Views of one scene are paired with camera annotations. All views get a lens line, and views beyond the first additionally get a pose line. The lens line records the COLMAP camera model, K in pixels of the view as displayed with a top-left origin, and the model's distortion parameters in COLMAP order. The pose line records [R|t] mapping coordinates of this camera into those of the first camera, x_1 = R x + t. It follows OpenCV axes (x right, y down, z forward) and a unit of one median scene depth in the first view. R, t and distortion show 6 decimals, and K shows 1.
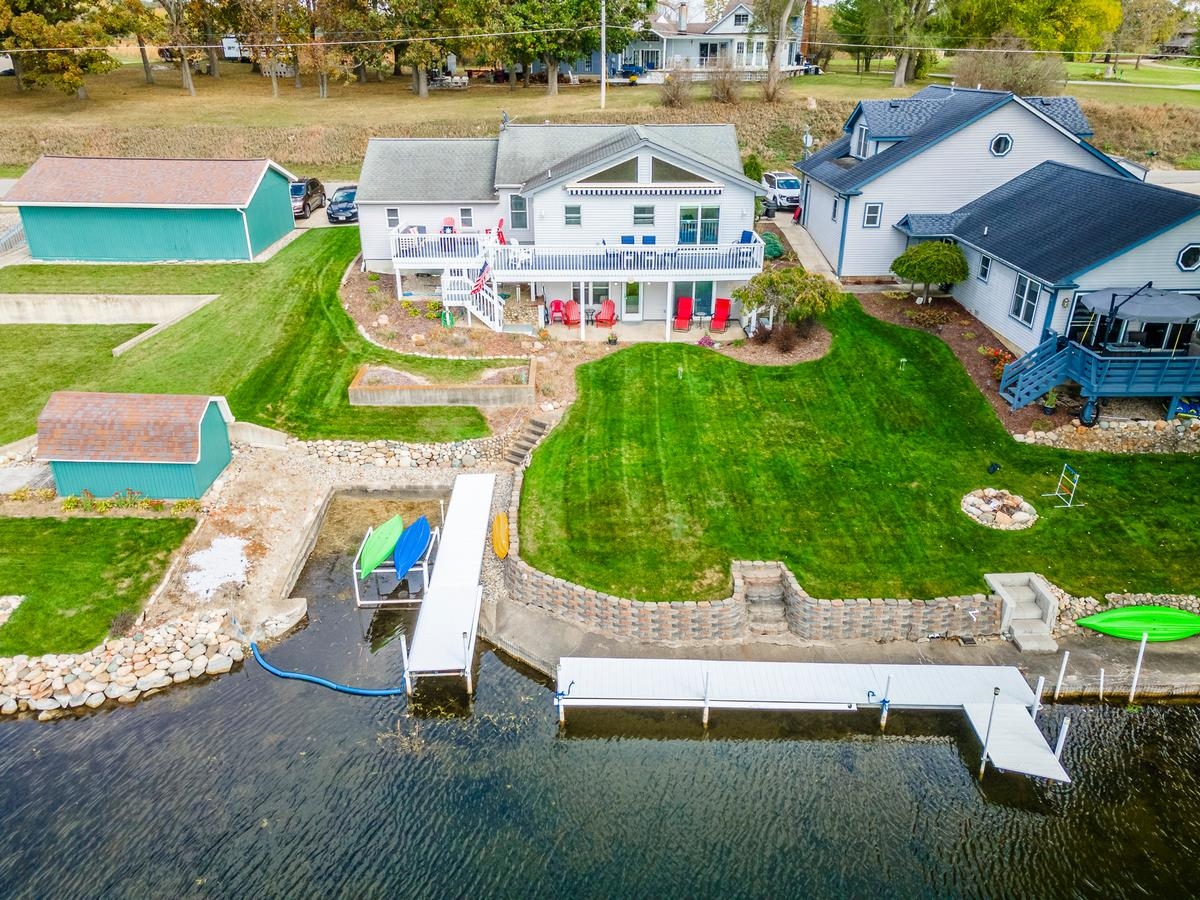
lens RADIAL K [[868.5, 0, 600.0], [0, 868.5, 450.0], [0, 0, 1]] dist [0.004662, 0.065956]
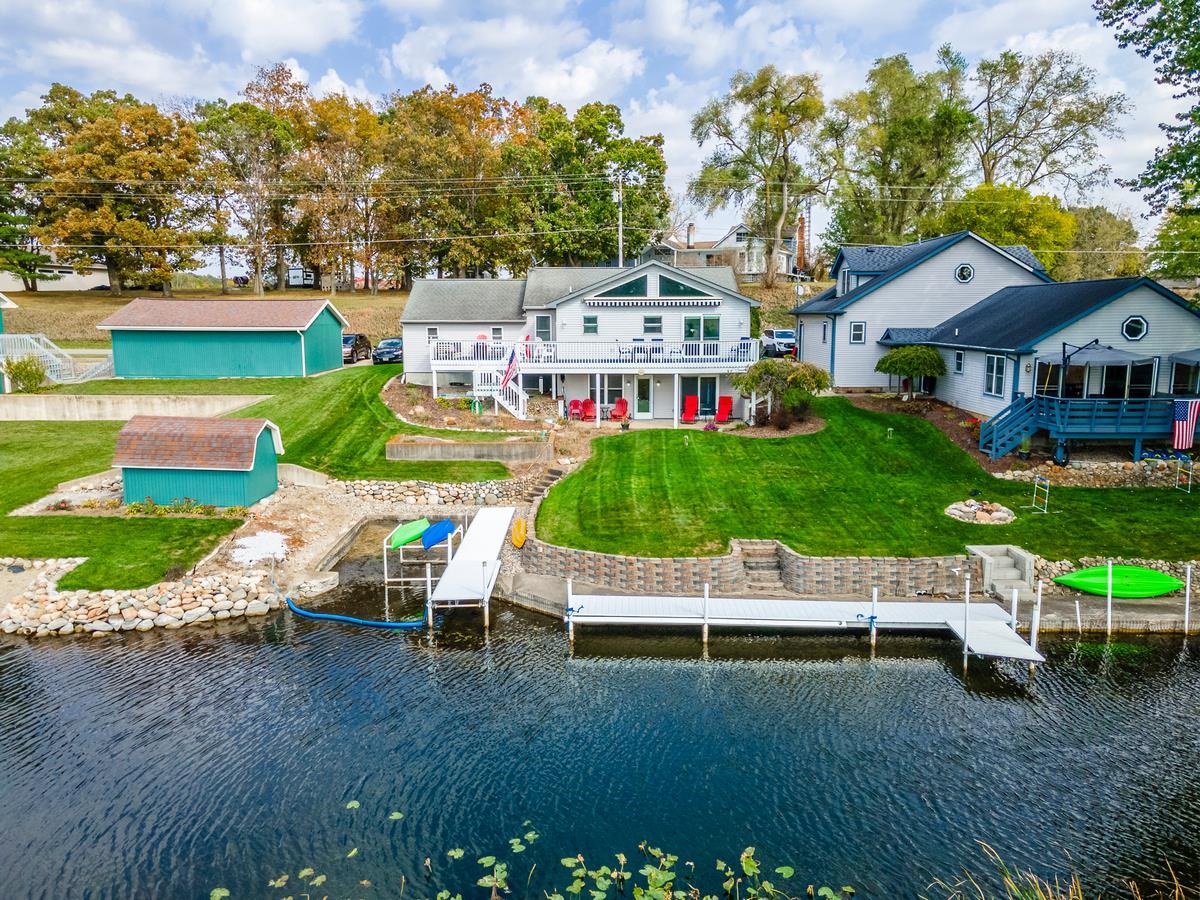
lens RADIAL K [[868.5, 0, 600.0], [0, 868.5, 450.0], [0, 0, 1]] dist [0.004662, 0.065956]
pose [[0.999696, 0.000510, -0.024653, 0.011778], [-0.007200, 0.962253, -0.272062, 0.248958], [0.023584, 0.272157, 0.961964, -0.061238]]
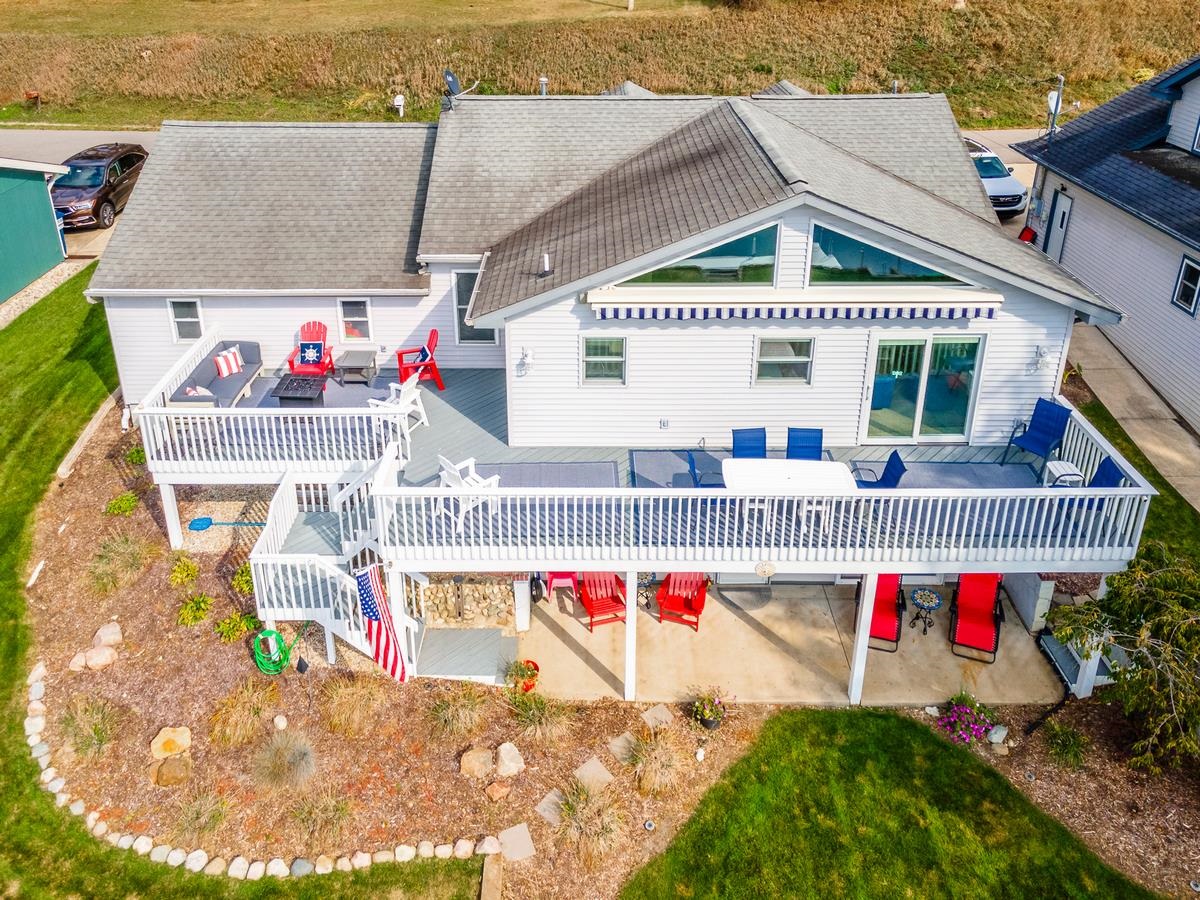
lens RADIAL K [[980.3, 0, 575.5], [0, 980.3, 316.4], [0, 0, 1]] dist [0.005797, 0.115033]
pose [[0.999599, 0.009985, -0.026509, -0.041312], [-0.010979, 0.999232, -0.037620, -0.344643], [0.026113, 0.037896, 0.998940, 0.699765]]
